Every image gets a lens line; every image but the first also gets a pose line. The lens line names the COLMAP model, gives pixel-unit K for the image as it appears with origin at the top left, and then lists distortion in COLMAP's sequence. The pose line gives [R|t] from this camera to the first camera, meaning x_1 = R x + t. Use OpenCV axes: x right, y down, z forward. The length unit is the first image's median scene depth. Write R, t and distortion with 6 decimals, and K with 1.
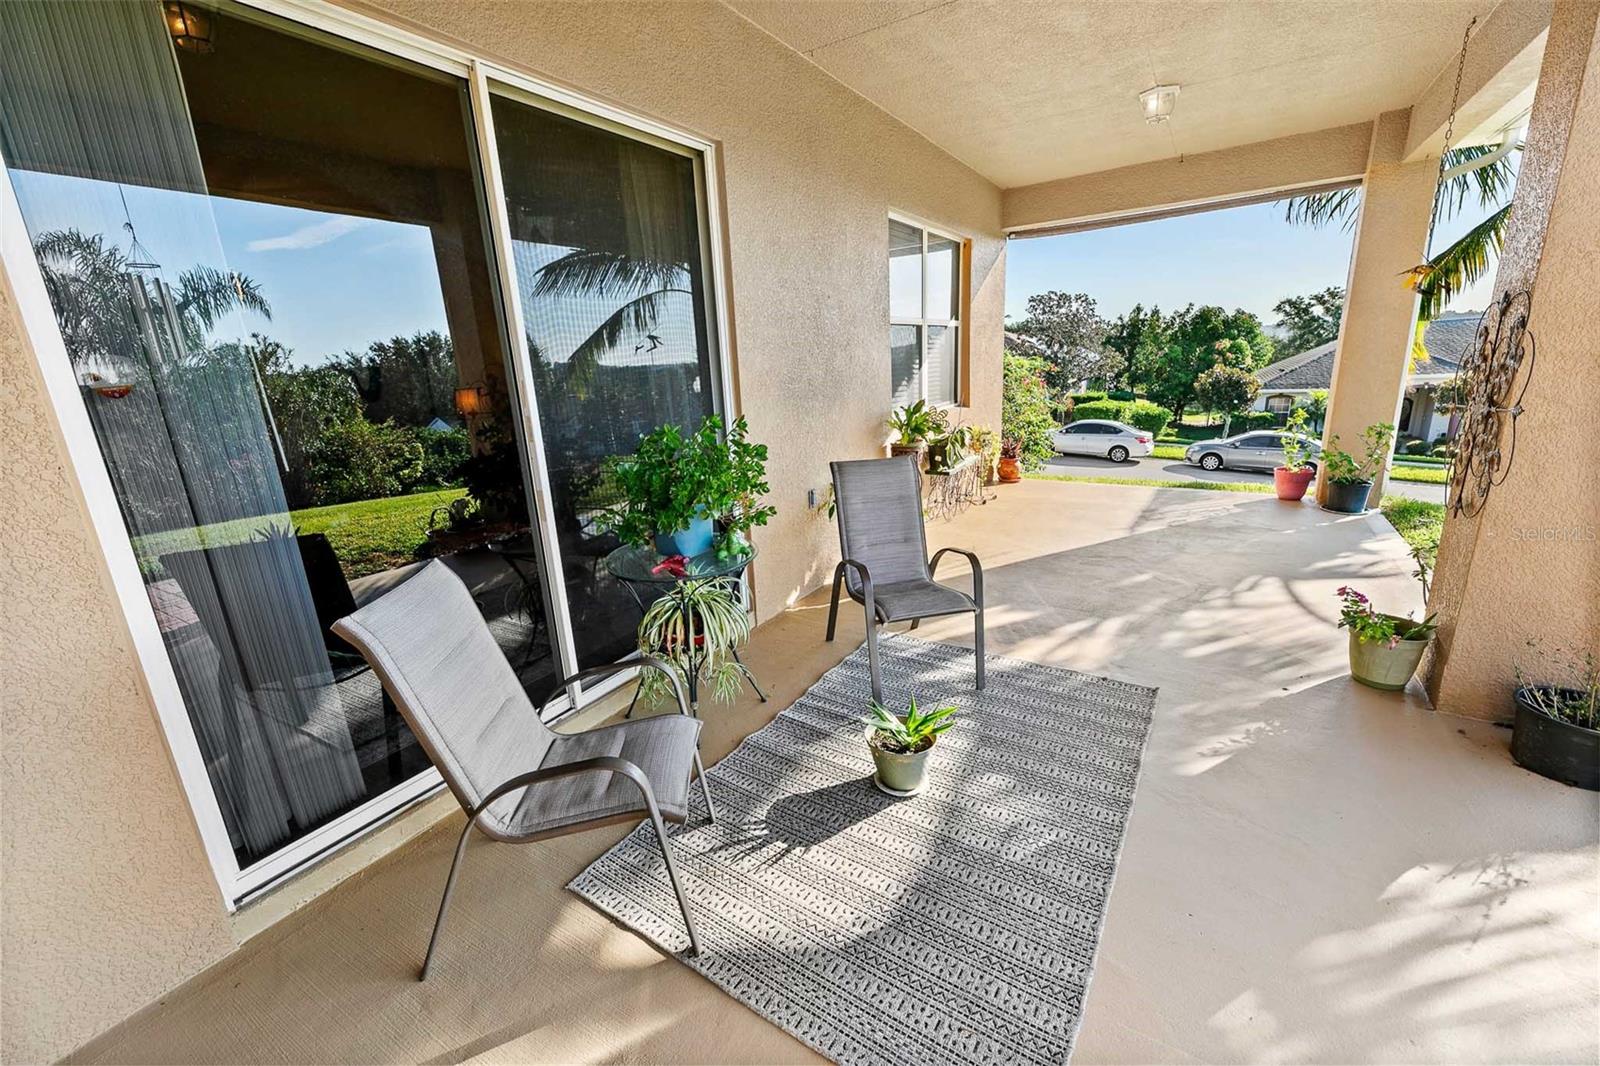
lens RADIAL K [[636.9, 0, 805.5], [0, 636.9, 536.8], [0, 0, 1]] dist [-0.000742, 0.000491]
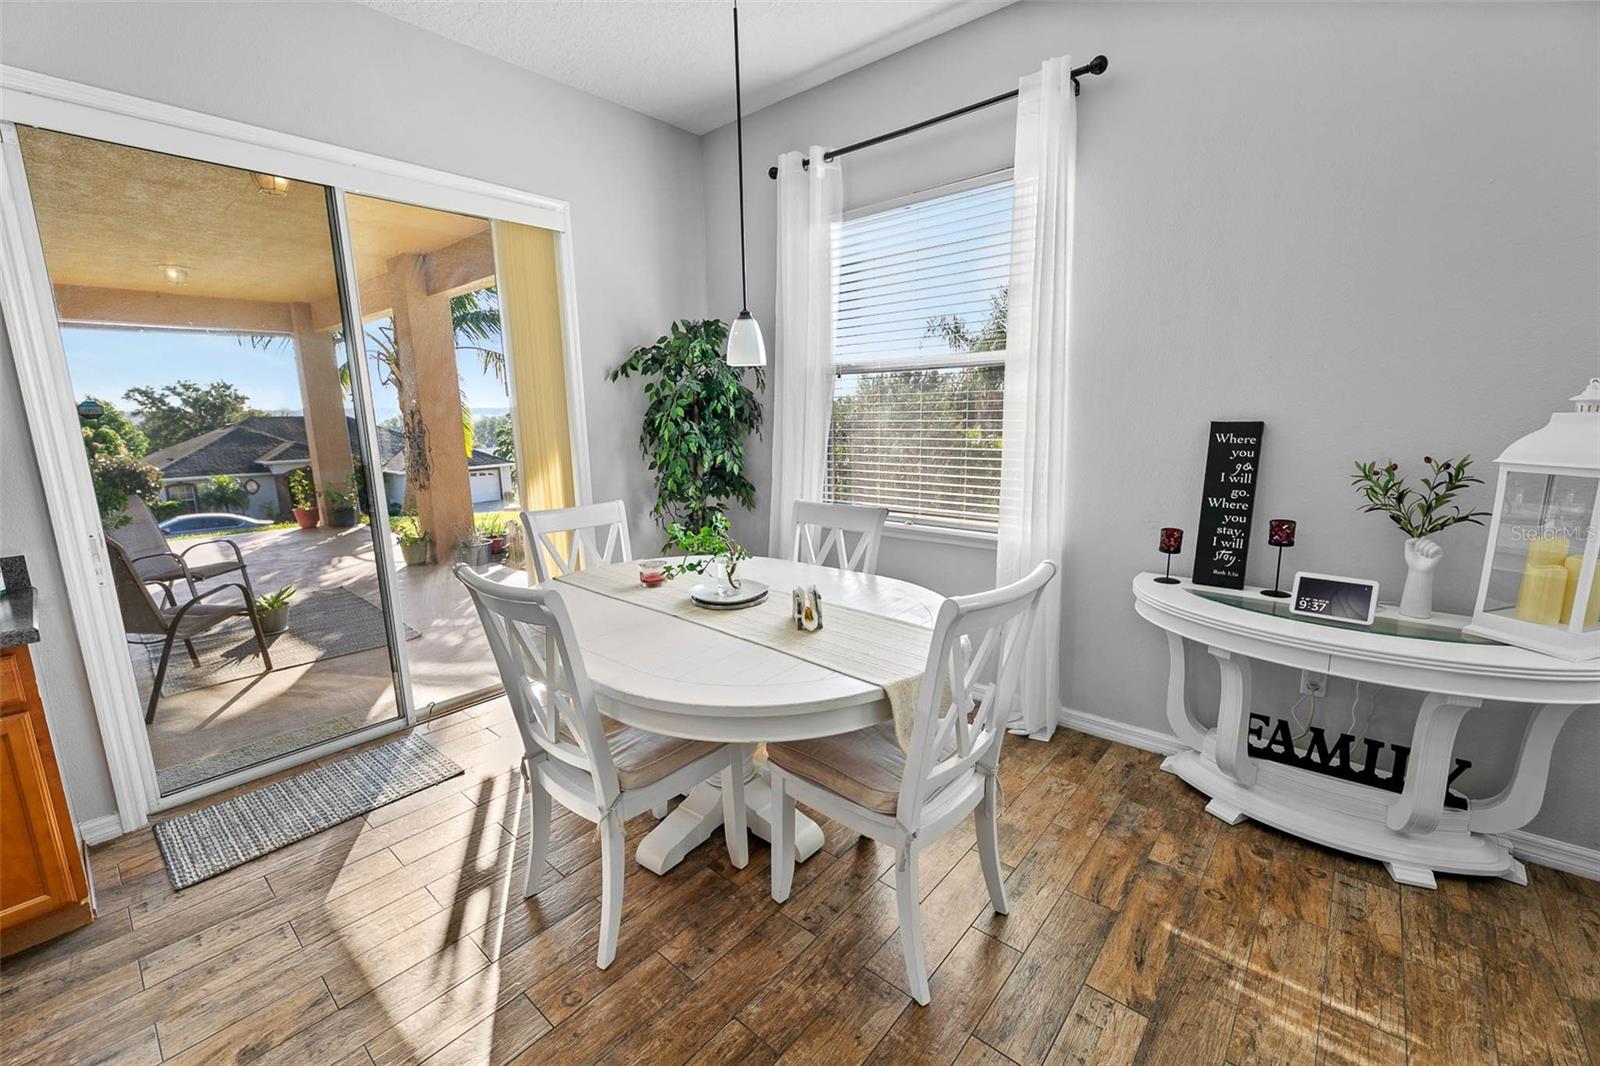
lens RADIAL K [[657.8, 0, 793.6], [0, 657.8, 531.4], [0, 0, 1]] dist [-0.003901, 0.000648]
pose [[0.155431, -0.132097, 0.978975, -0.609467], [0.276718, 0.957165, 0.085219, 0.138158], [-0.948298, 0.257654, 0.185327, -0.395906]]
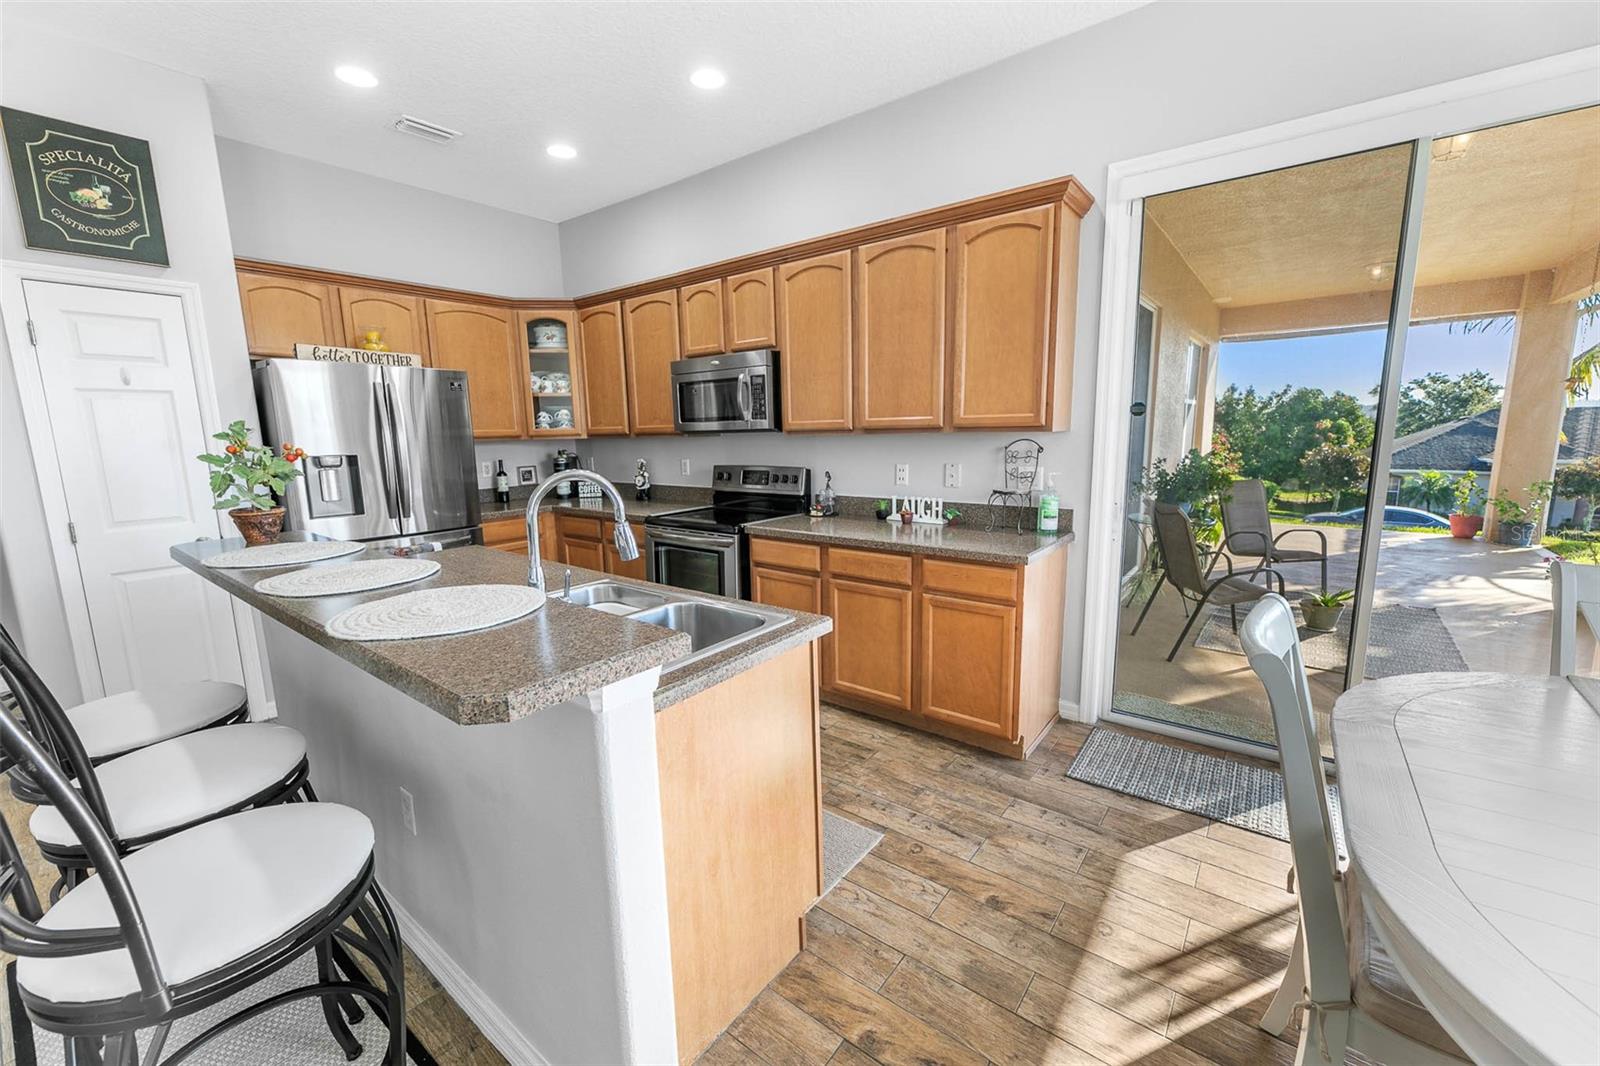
lens RADIAL K [[636.9, 0, 801.6], [0, 636.9, 536.7], [0, 0, 1]] dist [-0.000742, 0.000491]
pose [[0.994747, 0.047241, -0.090806, -0.502750], [-0.055985, 0.993777, -0.096295, 0.146248], [0.085692, 0.100873, 0.991202, -0.443681]]
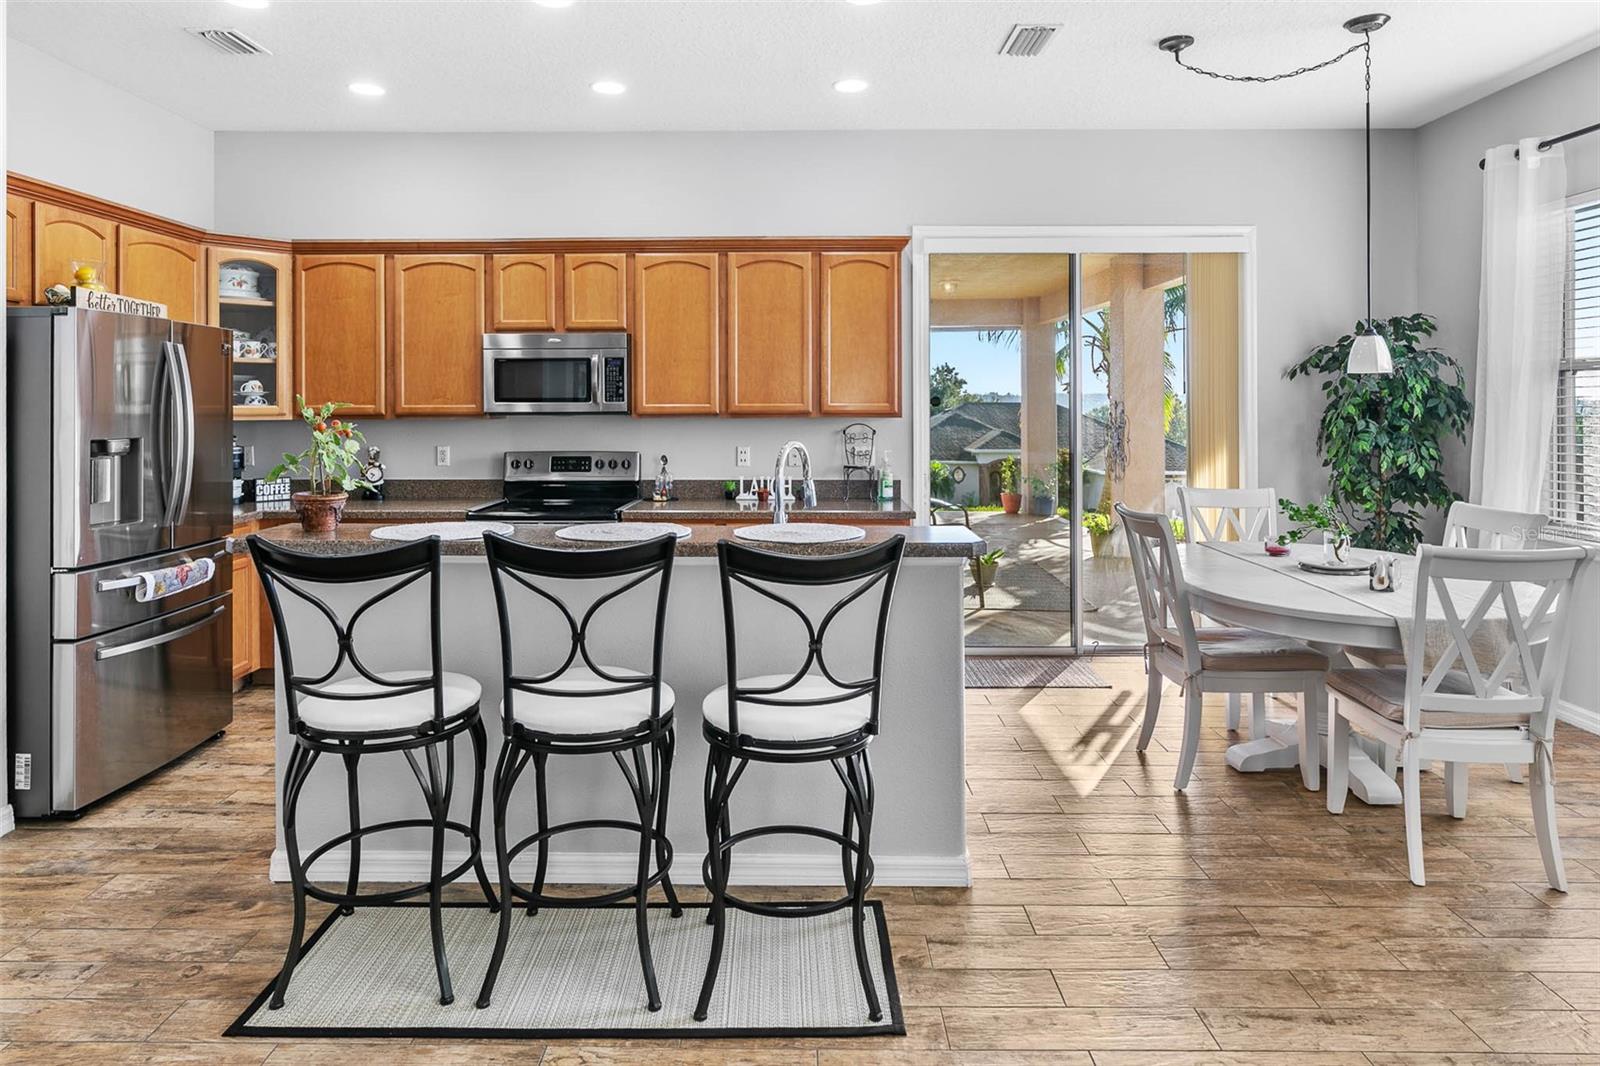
lens RADIAL K [[926.8, 0, 796.8], [0, 926.8, 405.7], [0, 0, 1]] dist [-0.004936, 0.001333]
pose [[0.848789, 0.050733, 0.526292, -0.881700], [0.100518, 0.961749, -0.254822, 0.211913], [-0.519089, 0.269192, 0.811223, -0.621991]]
